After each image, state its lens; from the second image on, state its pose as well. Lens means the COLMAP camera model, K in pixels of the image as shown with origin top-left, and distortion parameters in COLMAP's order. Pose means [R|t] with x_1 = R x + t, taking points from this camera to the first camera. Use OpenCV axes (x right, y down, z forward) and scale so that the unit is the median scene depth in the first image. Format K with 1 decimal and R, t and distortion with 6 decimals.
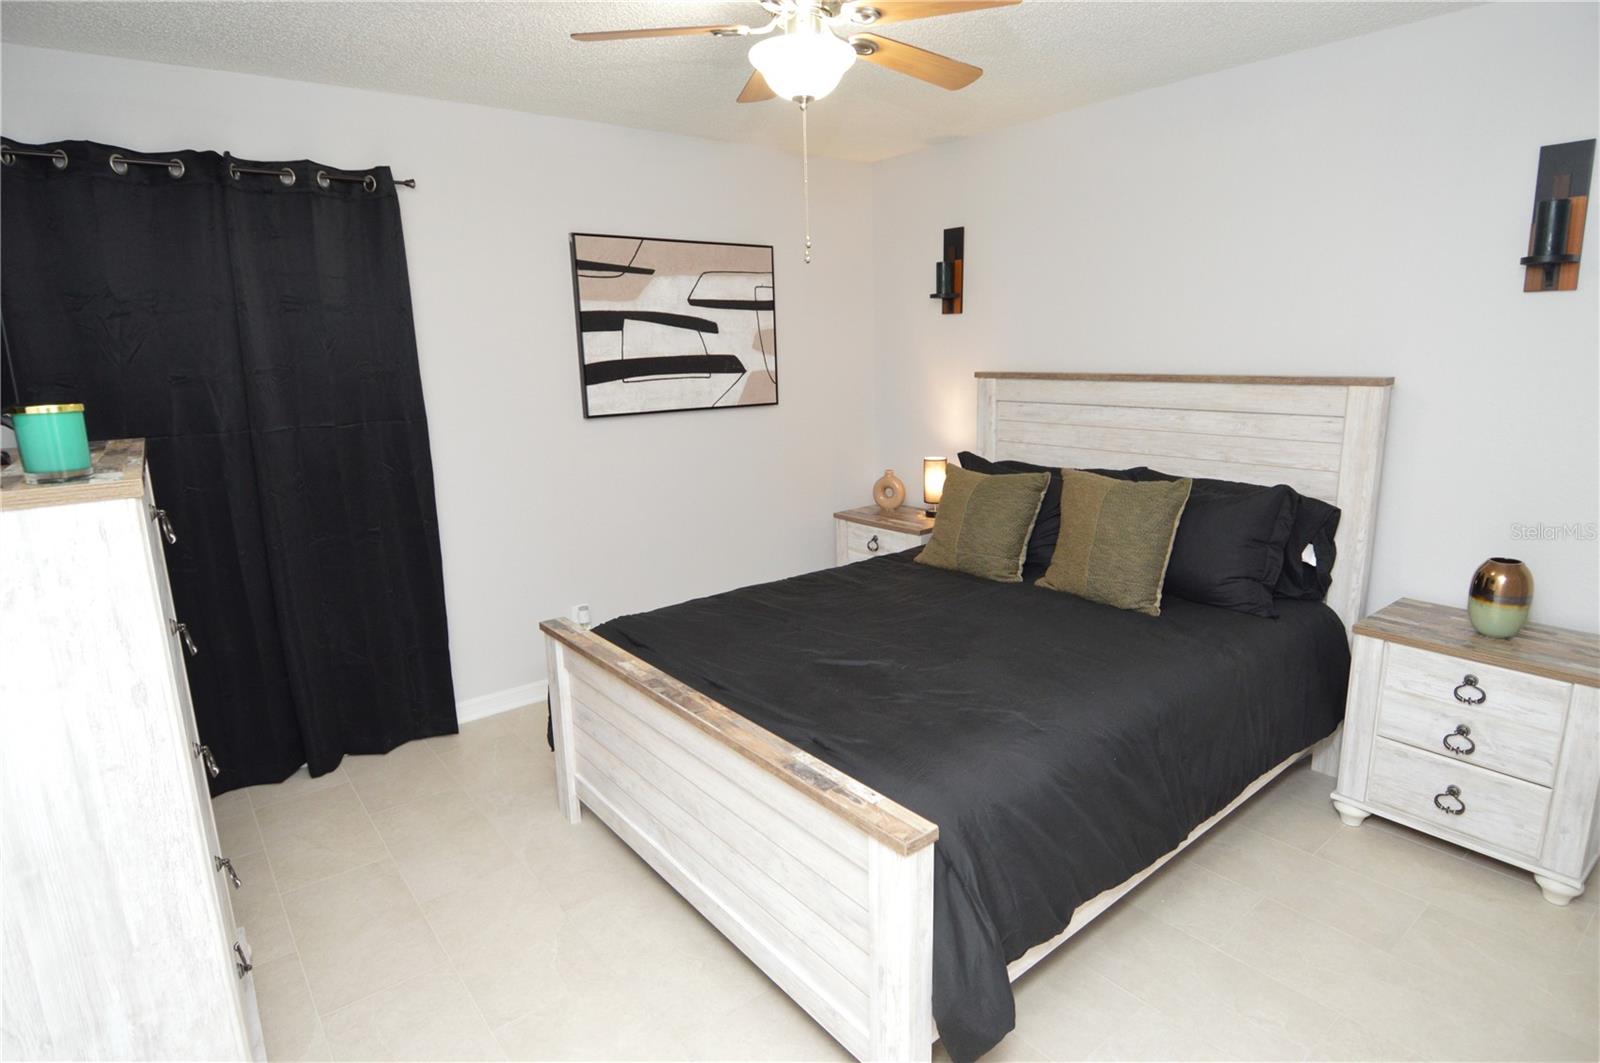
lens RADIAL K [[841.3, 0, 814.8], [0, 841.3, 528.6], [0, 0, 1]] dist [0.010694, -0.030173]
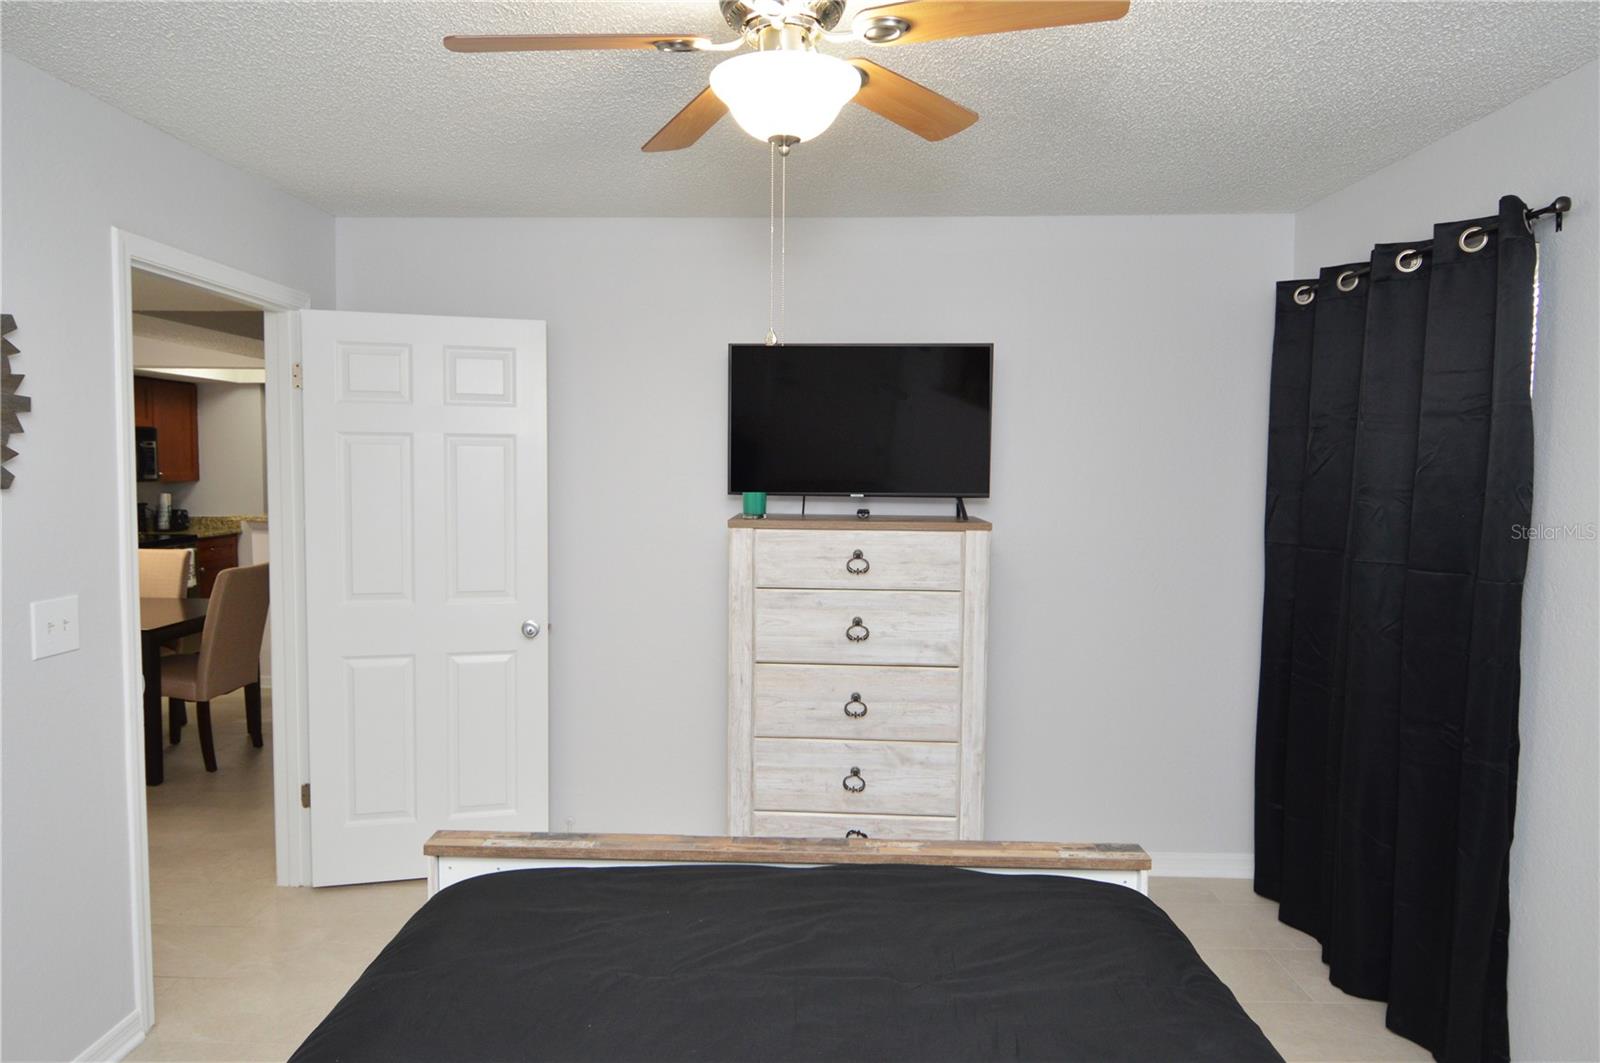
lens RADIAL K [[931.8, 0, 774.4], [0, 931.8, 520.3], [0, 0, 1]] dist [0.032943, -0.050791]
pose [[-0.655951, 0.068976, -0.751645, 0.335521], [-0.150901, 0.963729, 0.220127, -0.207583], [0.739565, 0.257817, -0.621750, 0.864954]]
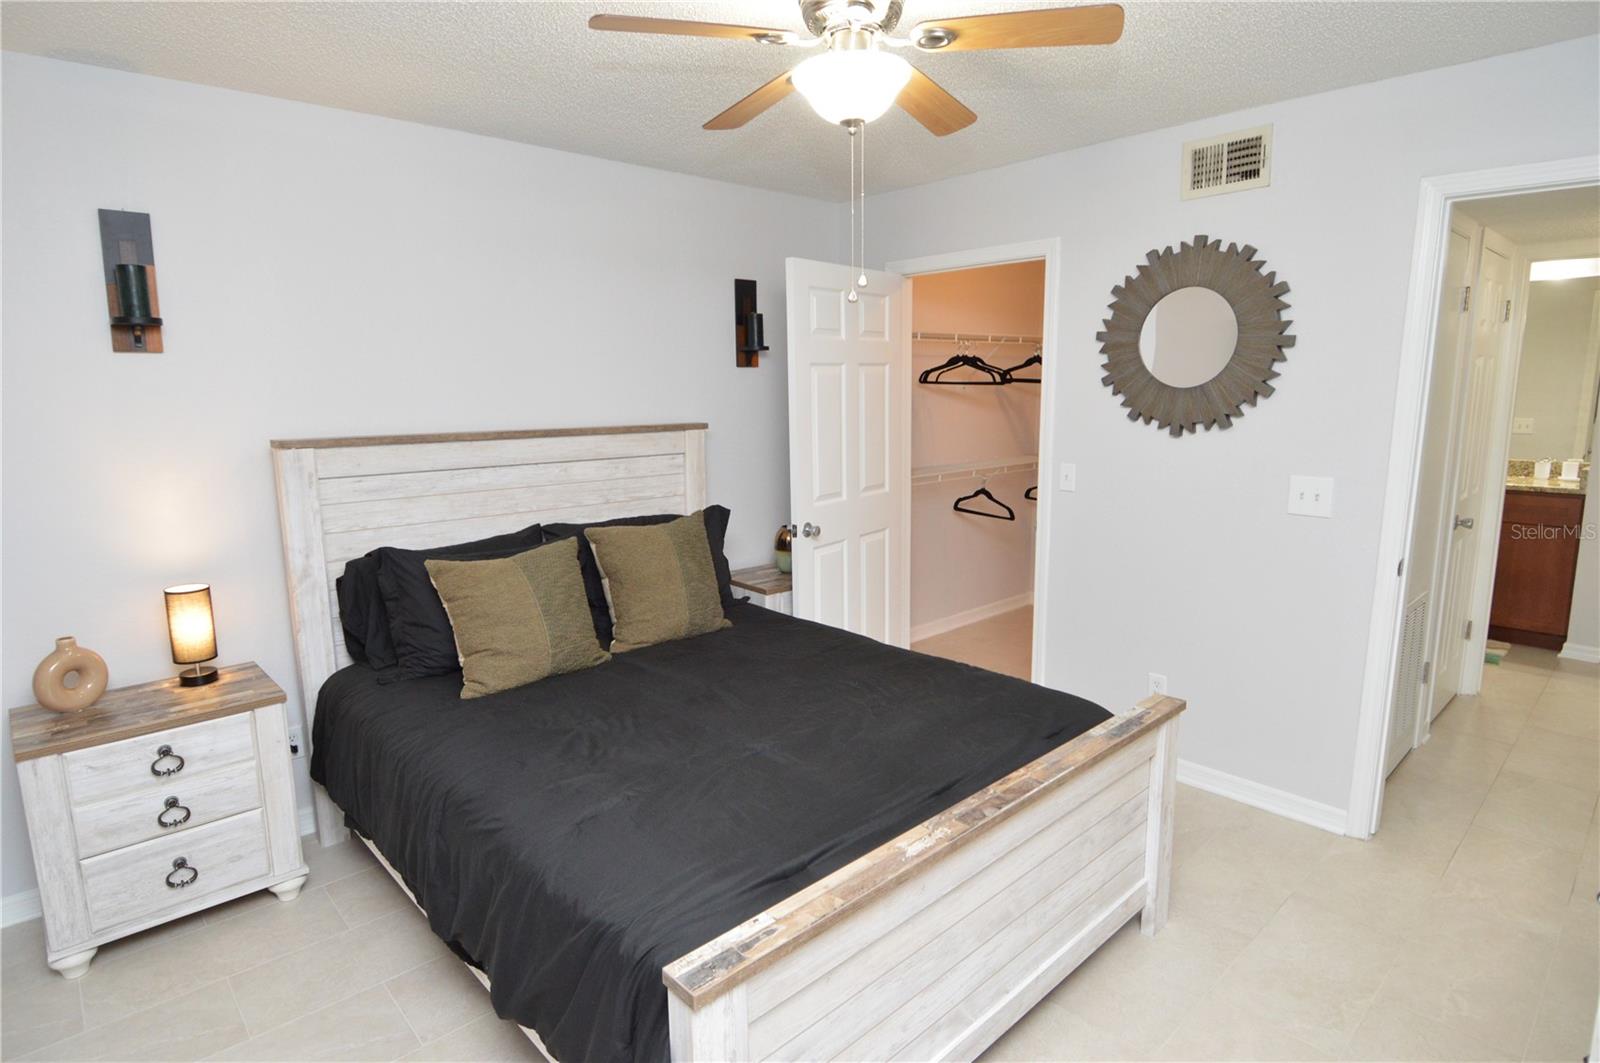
lens RADIAL K [[847.9, 0, 809.3], [0, 847.9, 522.1], [0, 0, 1]] dist [0.020630, -0.029368]
pose [[-0.070936, -0.136578, 0.988086, -0.539274], [0.221036, 0.963803, 0.149090, -0.135798], [-0.972682, 0.228978, -0.038180, 0.650342]]
